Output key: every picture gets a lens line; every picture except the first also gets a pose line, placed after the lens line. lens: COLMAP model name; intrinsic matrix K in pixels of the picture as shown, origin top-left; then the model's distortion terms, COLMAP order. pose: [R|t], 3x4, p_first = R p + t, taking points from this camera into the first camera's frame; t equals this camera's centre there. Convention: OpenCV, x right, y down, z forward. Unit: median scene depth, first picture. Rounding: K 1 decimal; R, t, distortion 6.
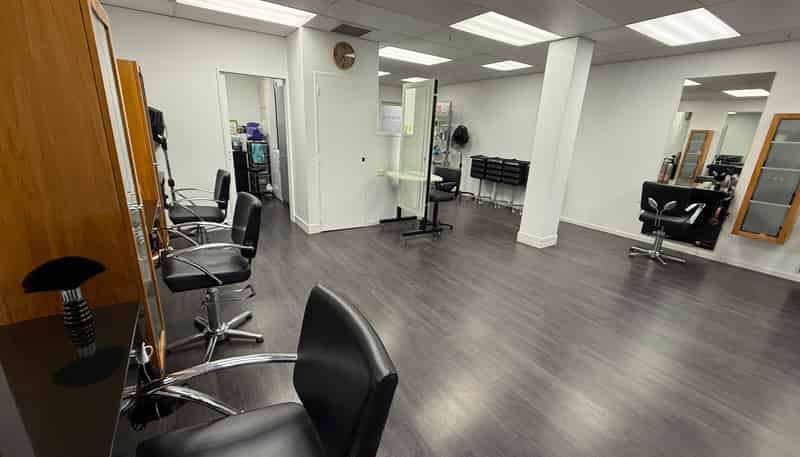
lens RADIAL K [[323.2, 0, 400.0], [0, 323.2, 228.5], [0, 0, 1]] dist [-0.001606, 0.000166]
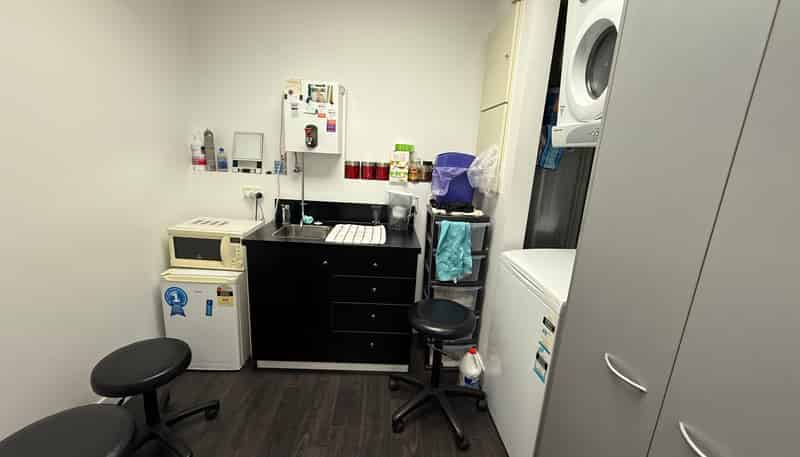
lens RADIAL K [[323.2, 0, 400.0], [0, 323.2, 228.5], [0, 0, 1]] dist [-0.001606, 0.000166]
pose [[0.855077, 0.127443, -0.502595, -0.446734], [-0.168832, 0.984932, -0.037488, -0.313724], [0.490245, 0.116909, 0.863709, 0.950498]]
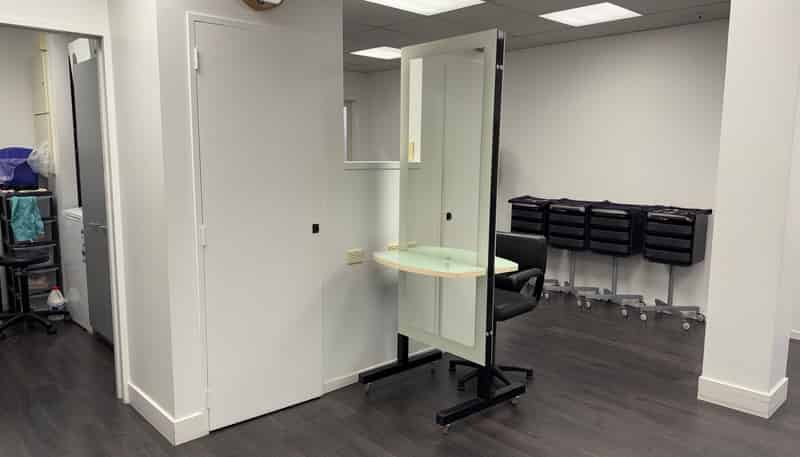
lens RADIAL K [[572.2, 0, 400.0], [0, 572.2, 228.5], [0, 0, 1]] dist [0.119116, -0.141601]
pose [[0.986906, -0.058645, 0.150255, -0.108002], [0.081696, 0.984974, -0.152156, -0.089266], [-0.139074, 0.162439, 0.976868, 0.267201]]
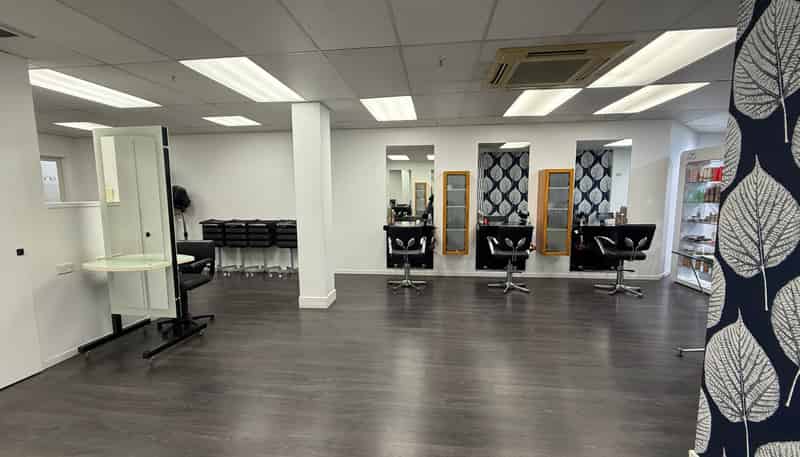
lens RADIAL K [[323.2, 0, 400.0], [0, 323.2, 228.5], [0, 0, 1]] dist [-0.001606, 0.000166]
pose [[0.648896, -0.133819, 0.749017, -0.091988], [0.256290, 0.965328, -0.049567, -0.054578], [-0.716414, 0.224129, 0.660694, 0.150543]]
